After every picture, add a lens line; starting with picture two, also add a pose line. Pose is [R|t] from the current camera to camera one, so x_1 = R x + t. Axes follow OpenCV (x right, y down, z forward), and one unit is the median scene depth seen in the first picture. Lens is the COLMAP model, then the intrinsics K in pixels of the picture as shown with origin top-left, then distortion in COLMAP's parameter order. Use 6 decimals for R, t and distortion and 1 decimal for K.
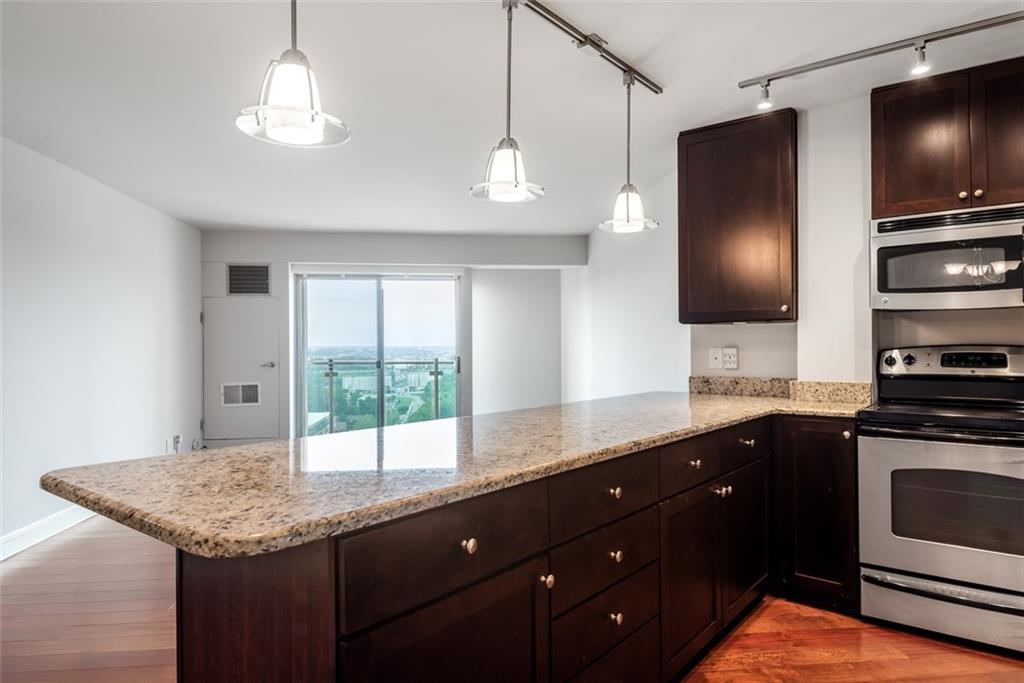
lens RADIAL K [[644.4, 0, 514.6], [0, 644.4, 346.6], [0, 0, 1]] dist [0.022305, 0.000014]
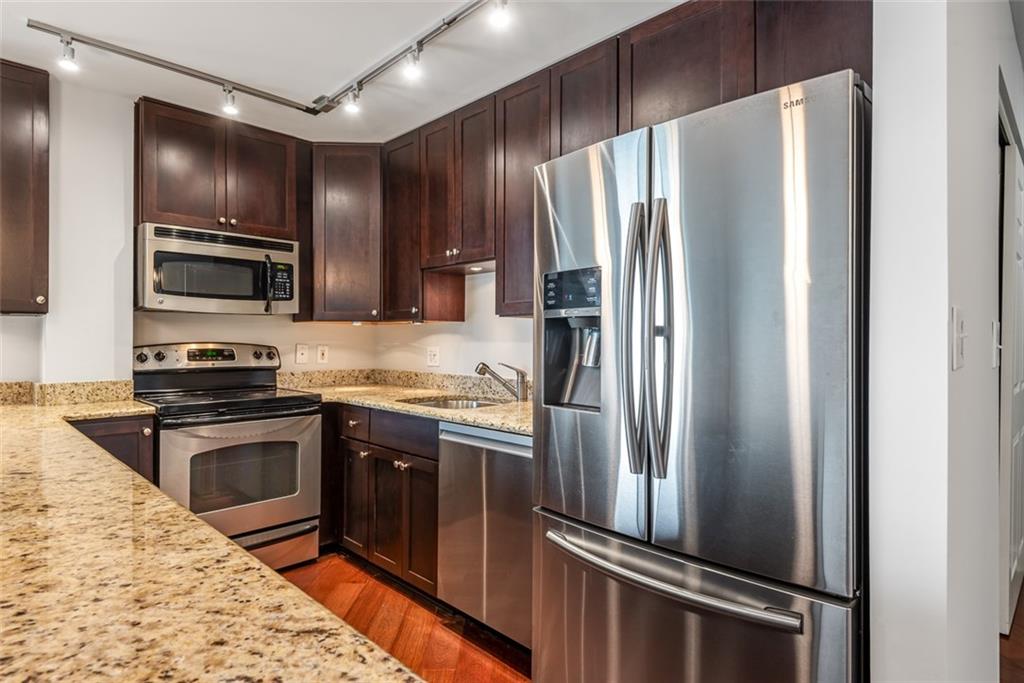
lens RADIAL K [[556.3, 0, 512.0], [0, 556.3, 341.5], [0, 0, 1]] dist [0.052753, -0.048266]
pose [[0.121601, 0.001792, 0.992577, -0.231853], [0.001240, 0.999997, -0.001957, -0.001540], [-0.992578, 0.001469, 0.121598, 0.260194]]
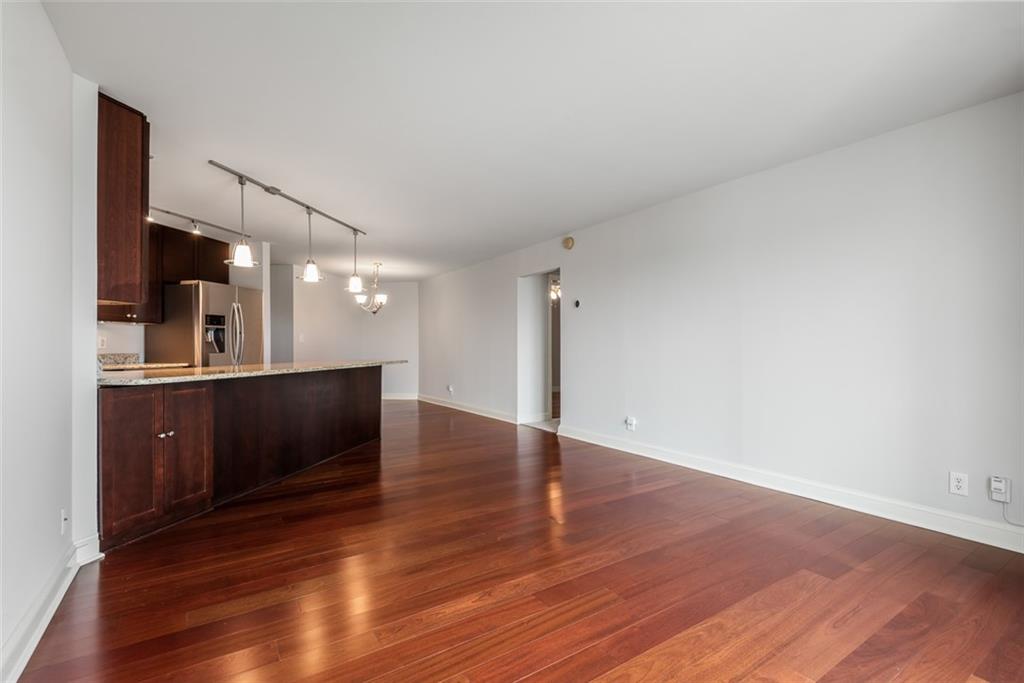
lens RADIAL K [[462.8, 0, 513.8], [0, 462.8, 344.1], [0, 0, 1]] dist [-0.000021, -0.000722]
pose [[-0.889624, 0.001012, -0.456692, 0.079230], [0.000782, 0.999999, 0.000691, 0.027501], [0.456692, 0.000258, -0.889625, 1.984543]]
